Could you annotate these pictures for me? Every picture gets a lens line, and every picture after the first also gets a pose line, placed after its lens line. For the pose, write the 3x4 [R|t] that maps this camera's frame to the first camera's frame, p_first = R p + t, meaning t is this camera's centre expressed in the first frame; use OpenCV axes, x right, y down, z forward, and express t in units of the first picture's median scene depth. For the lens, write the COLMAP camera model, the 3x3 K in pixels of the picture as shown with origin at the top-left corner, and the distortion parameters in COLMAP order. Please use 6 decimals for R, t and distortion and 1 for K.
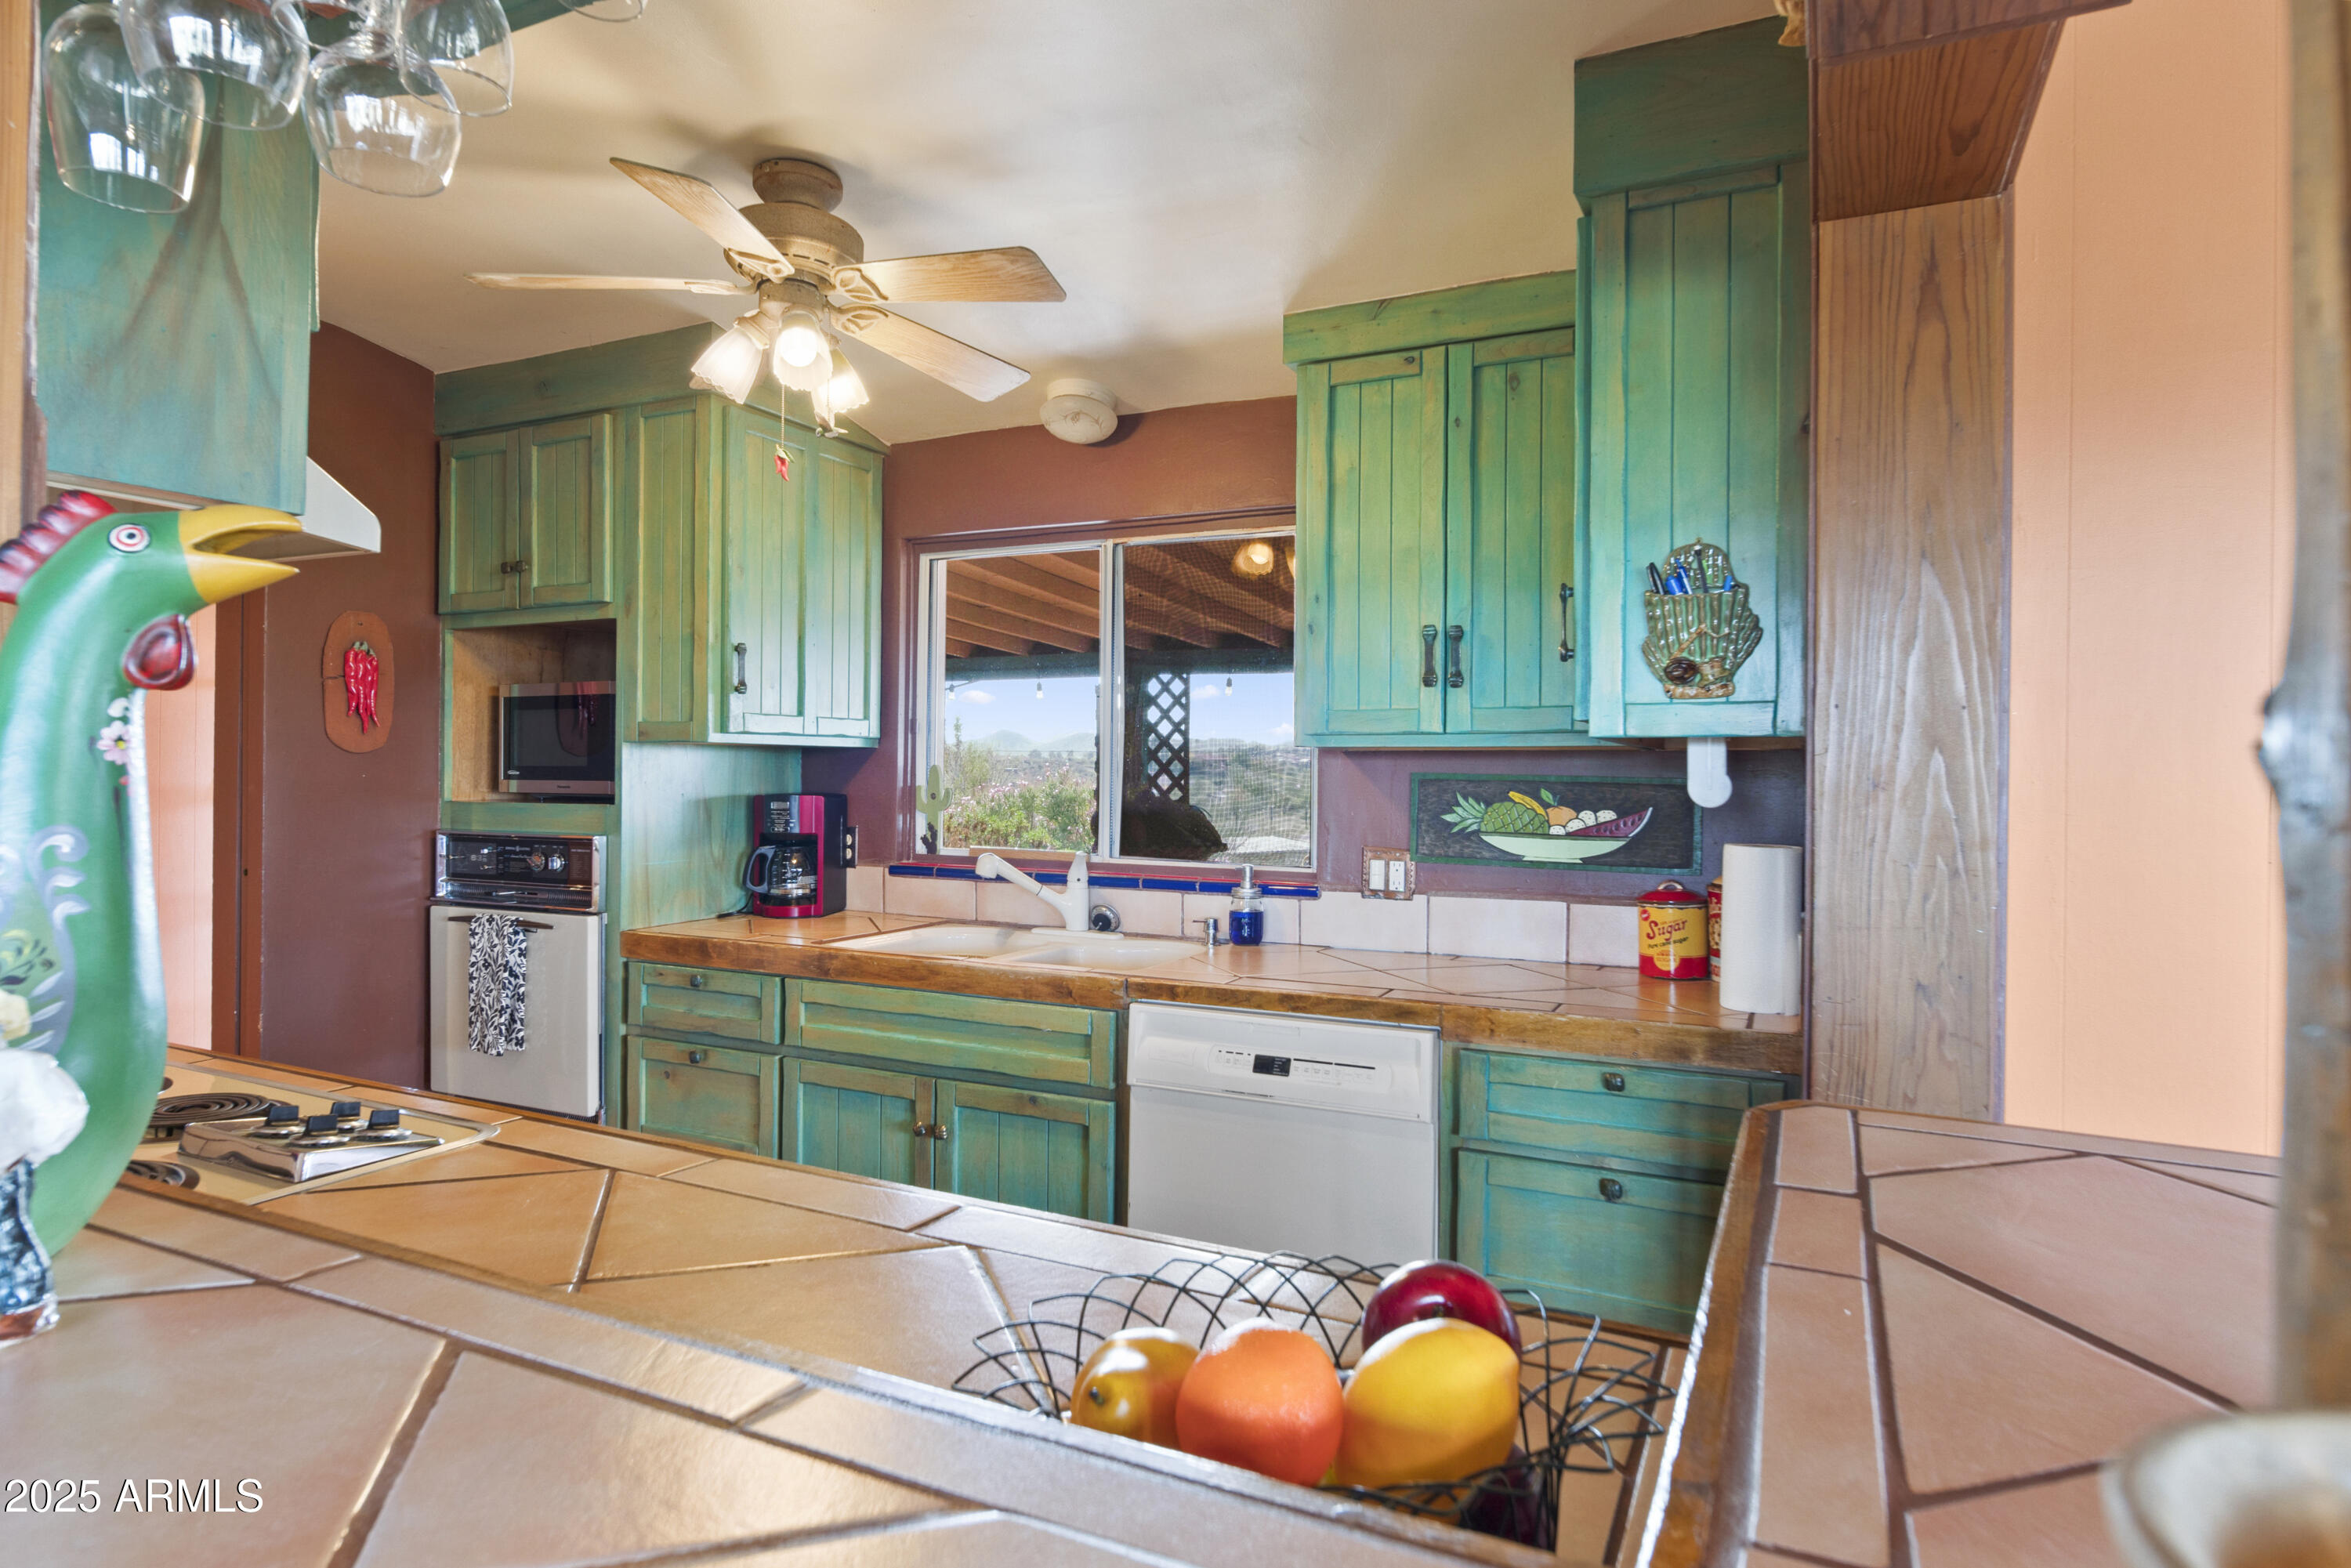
lens RADIAL K [[1319.6, 0, 1176.1], [0, 1319.6, 775.8], [0, 0, 1]] dist [-0.004903, -0.000115]
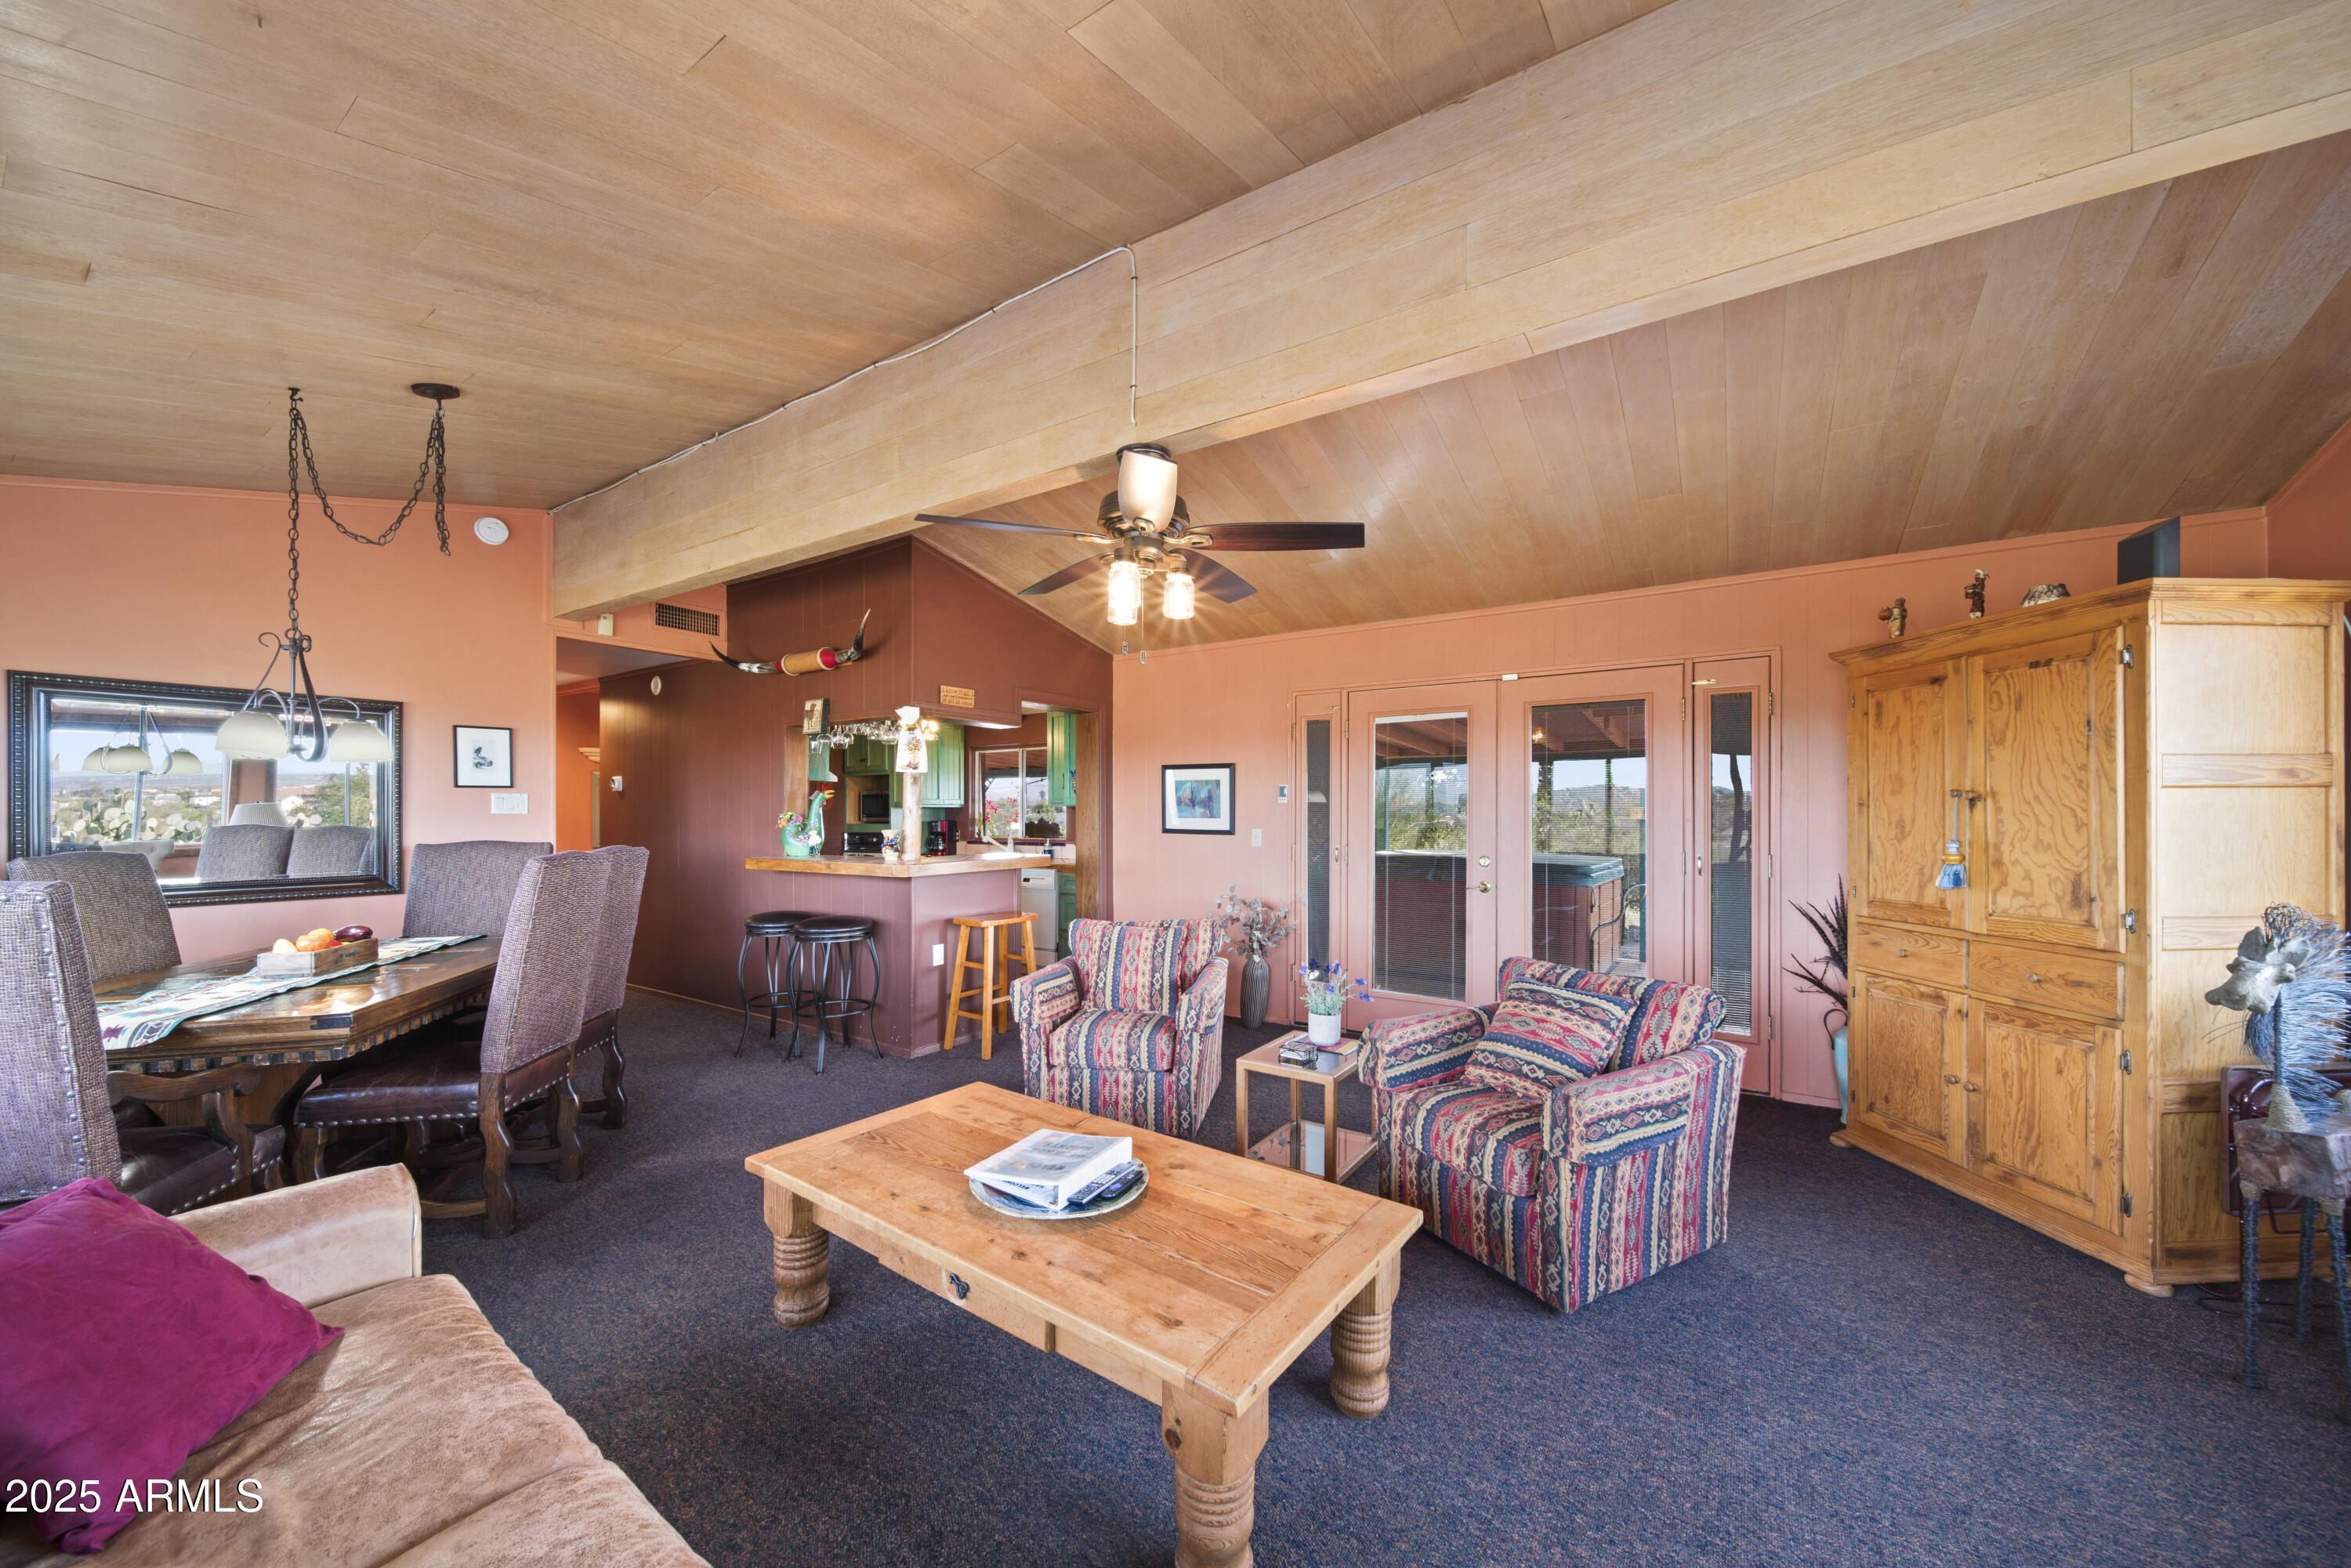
lens RADIAL K [[896.5, 0, 1173.4], [0, 896.5, 815.7], [0, 0, 1]] dist [0.000320, 0.000027]
pose [[0.988379, -0.011572, -0.151570, 0.838393], [0.011762, 0.999931, 0.000358, 0.009936], [0.151555, -0.002137, 0.988447, -1.542500]]
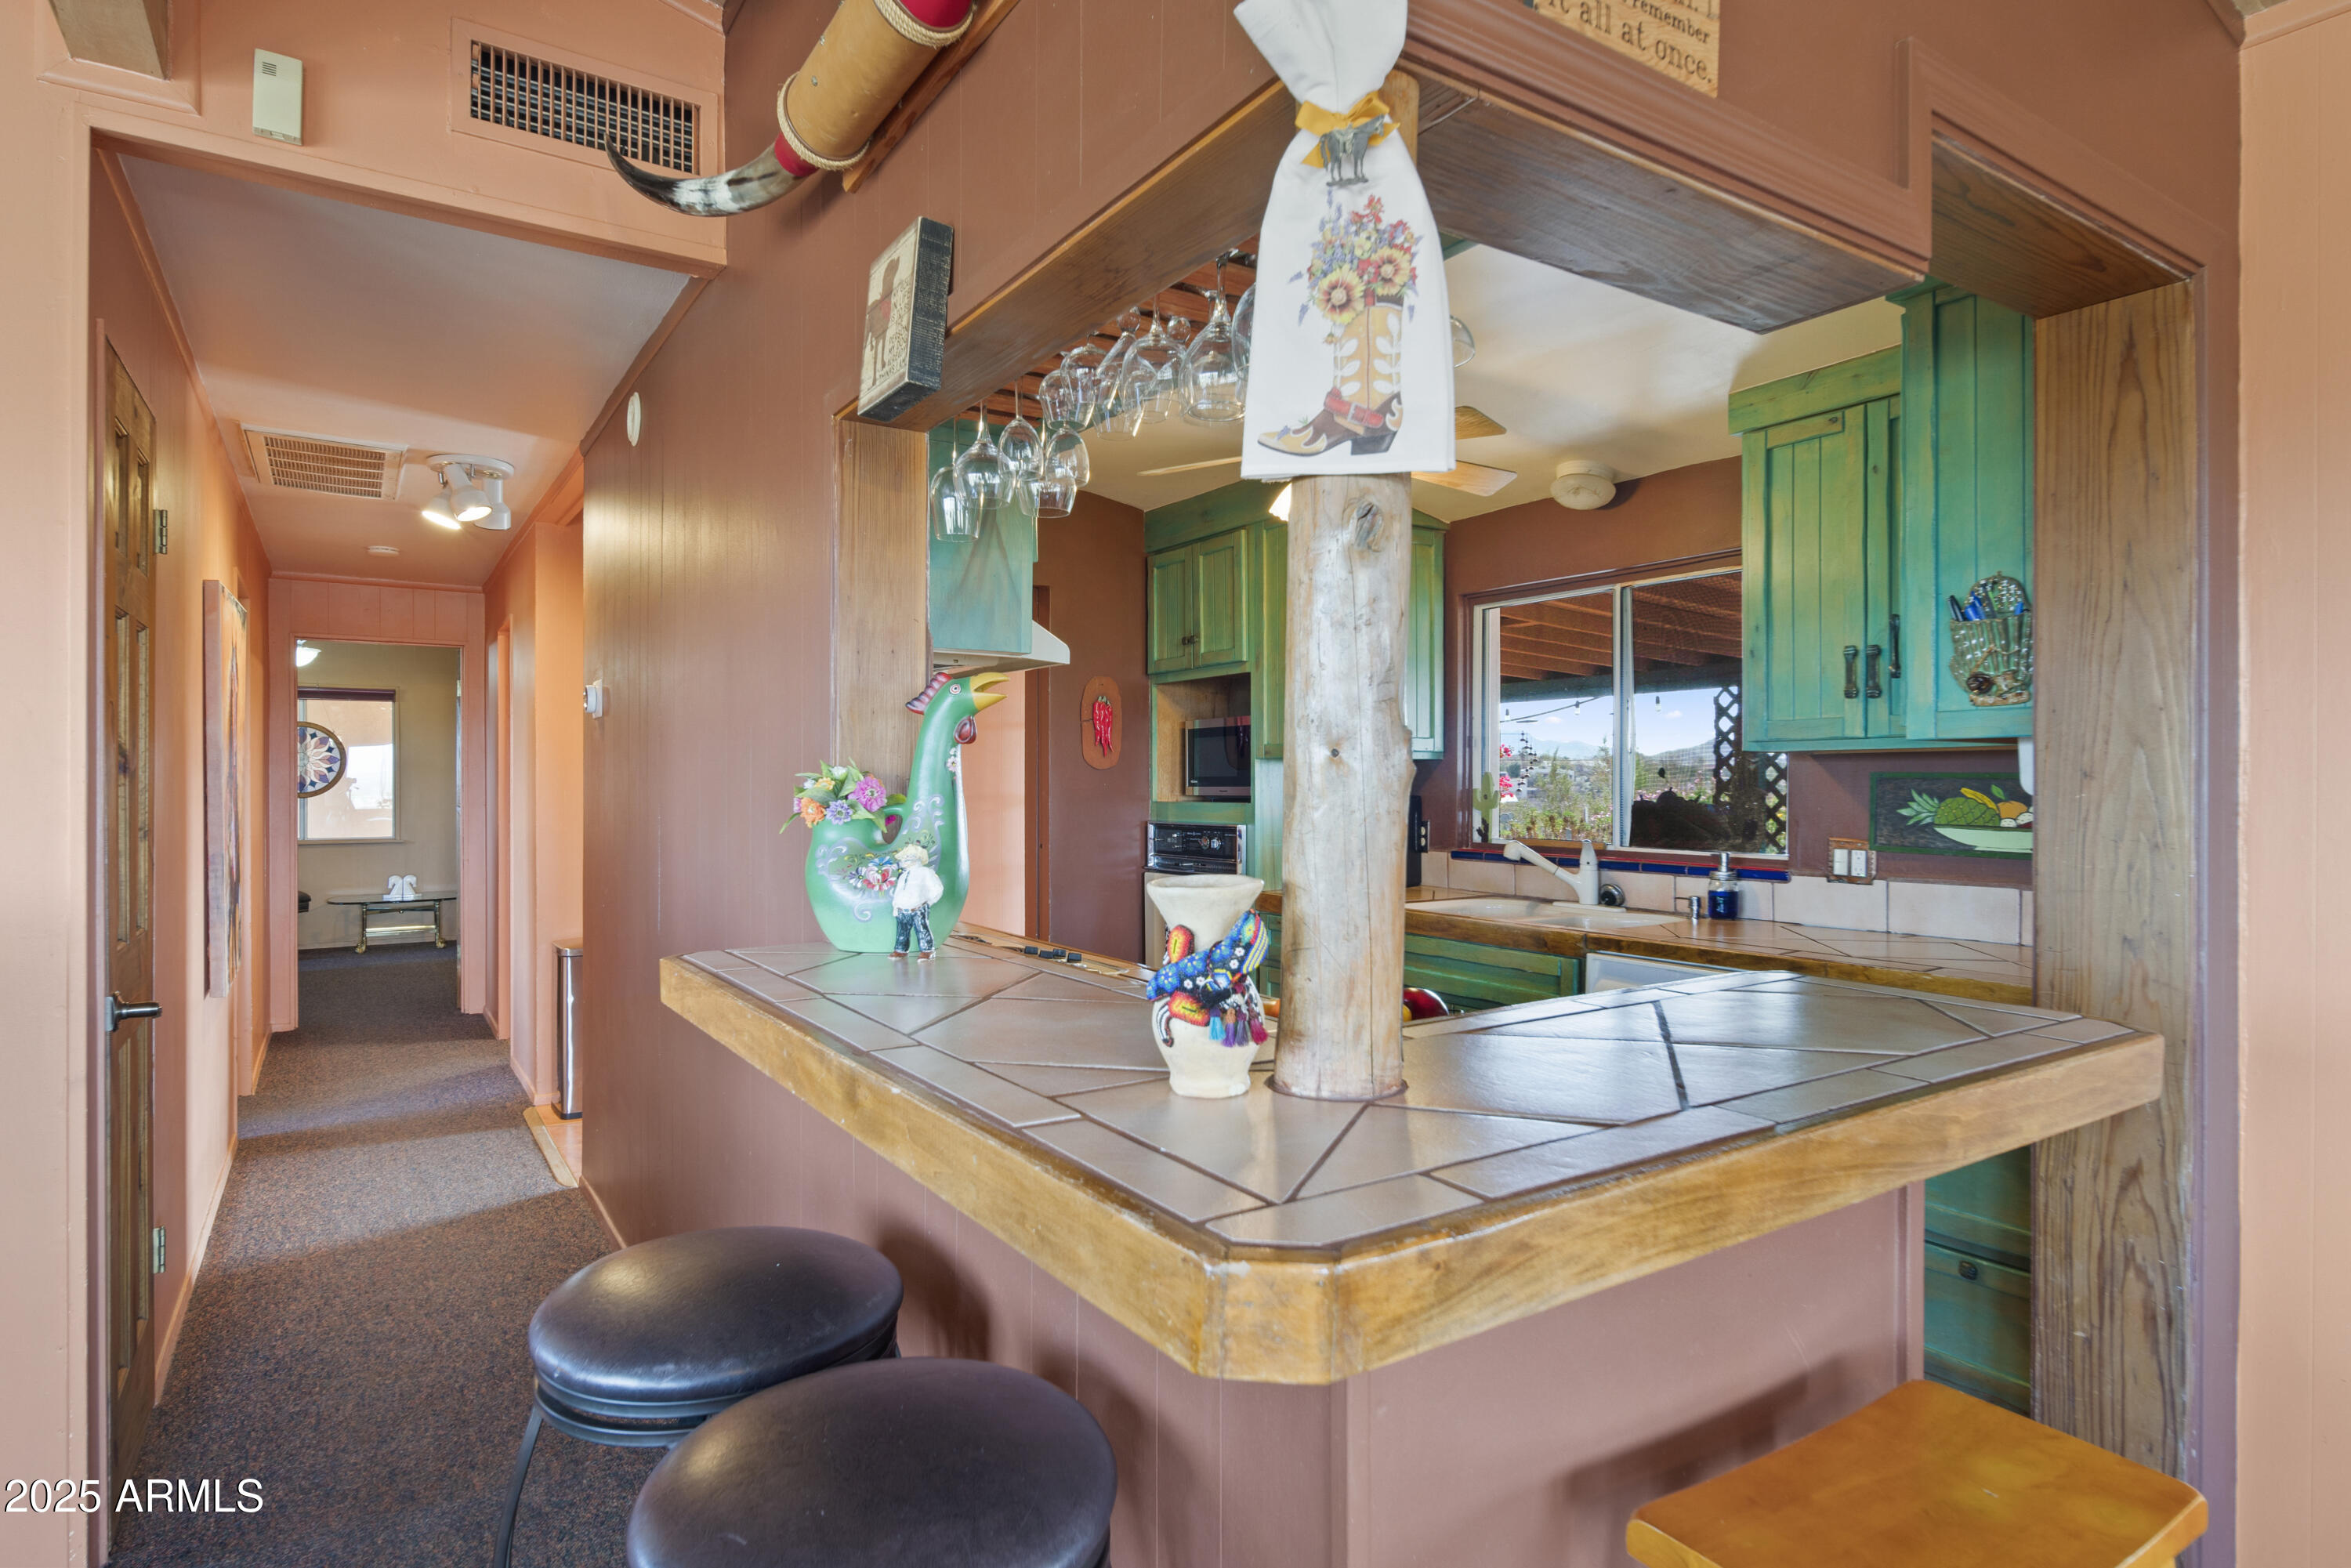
lens RADIAL K [[1276.8, 0, 1175.5], [0, 1276.8, 784.0], [0, 0, 1]] dist [0.000891, 0.000423]
pose [[0.860976, -0.009910, -0.508550, 0.219496], [0.008843, 0.999951, -0.004516, 0.007322], [0.508570, -0.000609, 0.861021, -0.244343]]
